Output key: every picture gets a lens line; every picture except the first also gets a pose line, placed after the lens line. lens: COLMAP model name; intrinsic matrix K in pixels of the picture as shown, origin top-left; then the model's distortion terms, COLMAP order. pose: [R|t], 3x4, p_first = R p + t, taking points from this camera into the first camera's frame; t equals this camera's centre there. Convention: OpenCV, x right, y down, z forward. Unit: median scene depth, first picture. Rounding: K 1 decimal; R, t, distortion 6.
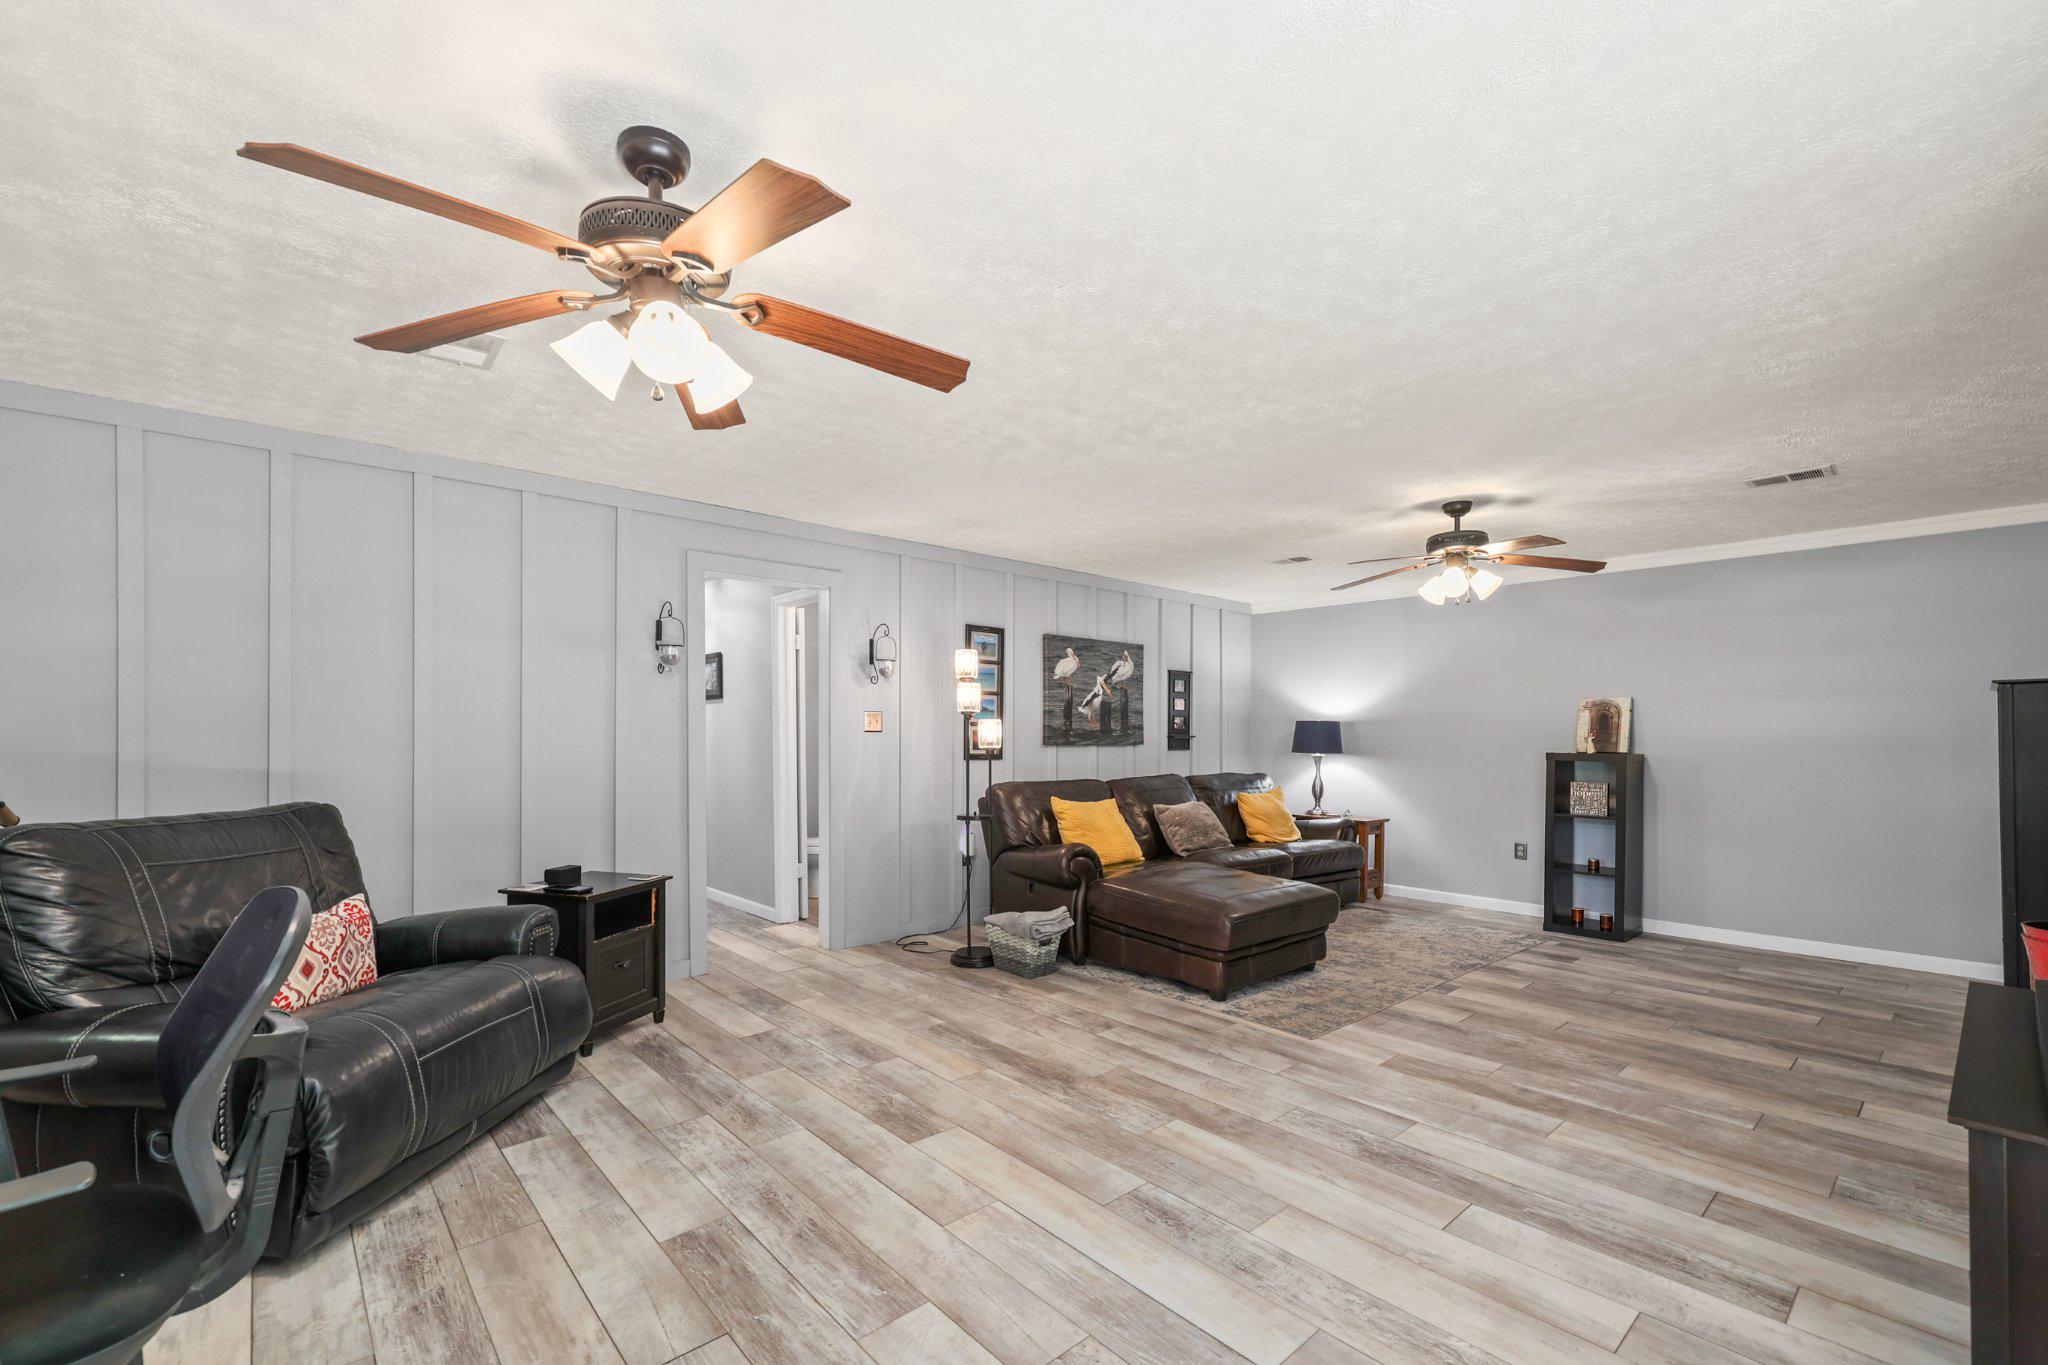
lens RADIAL K [[852.4, 0, 1010.6], [0, 852.4, 737.1], [0, 0, 1]] dist [0.001850, 0.000118]
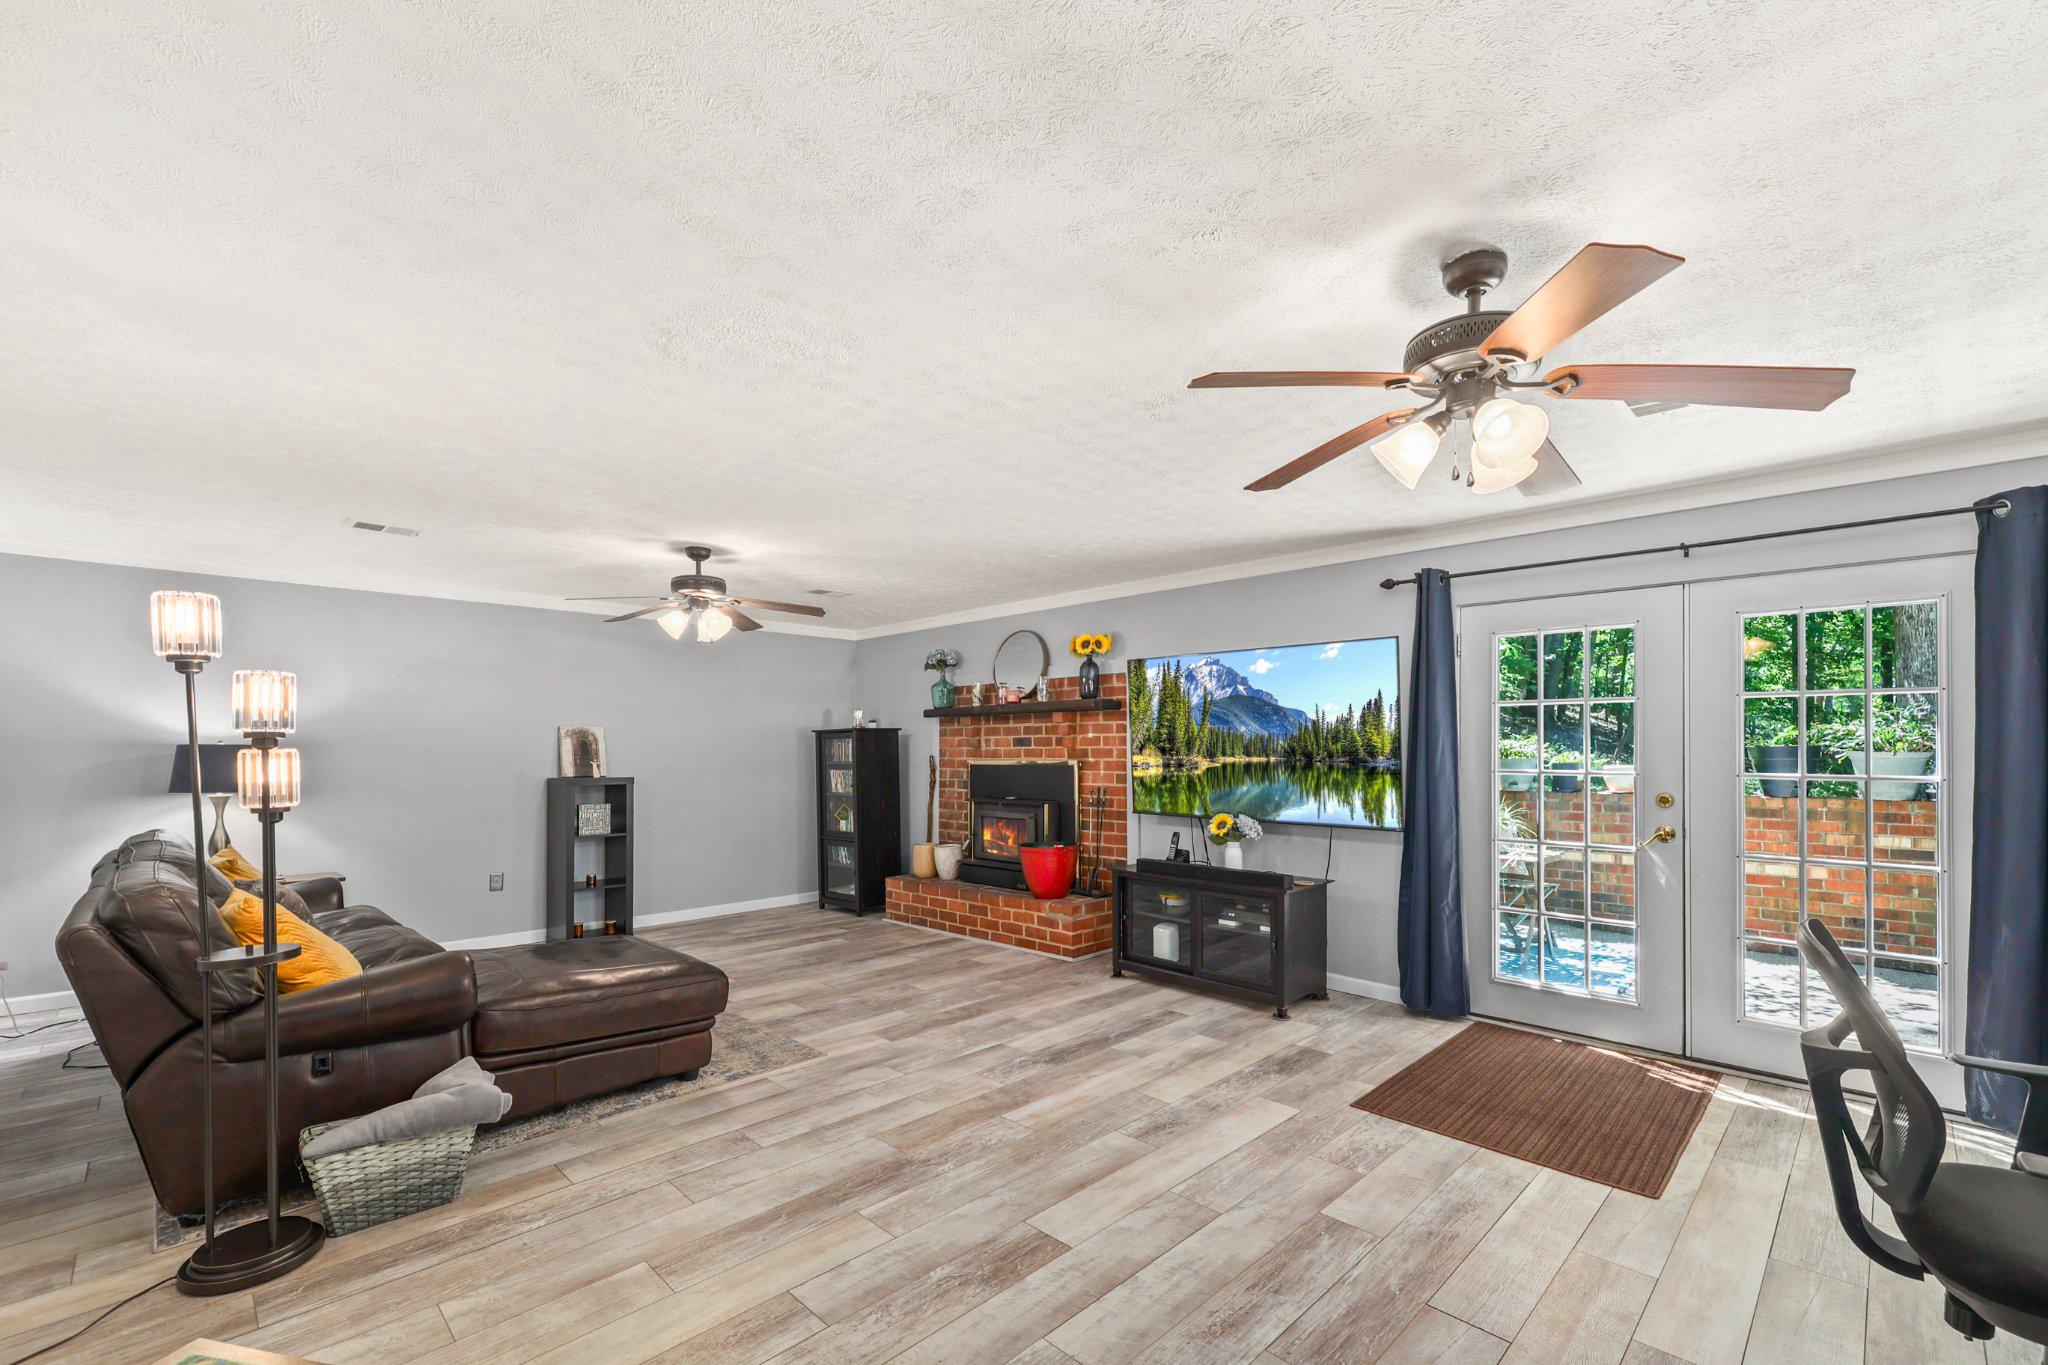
lens RADIAL K [[852.4, 0, 1043.9], [0, 852.4, 748.6], [0, 0, 1]] dist [0.001850, 0.000118]
pose [[-0.062355, 0.001421, 0.998053, -0.772399], [0.005183, 0.999986, -0.001100, -0.026445], [-0.998041, 0.005104, -0.062361, 0.844288]]
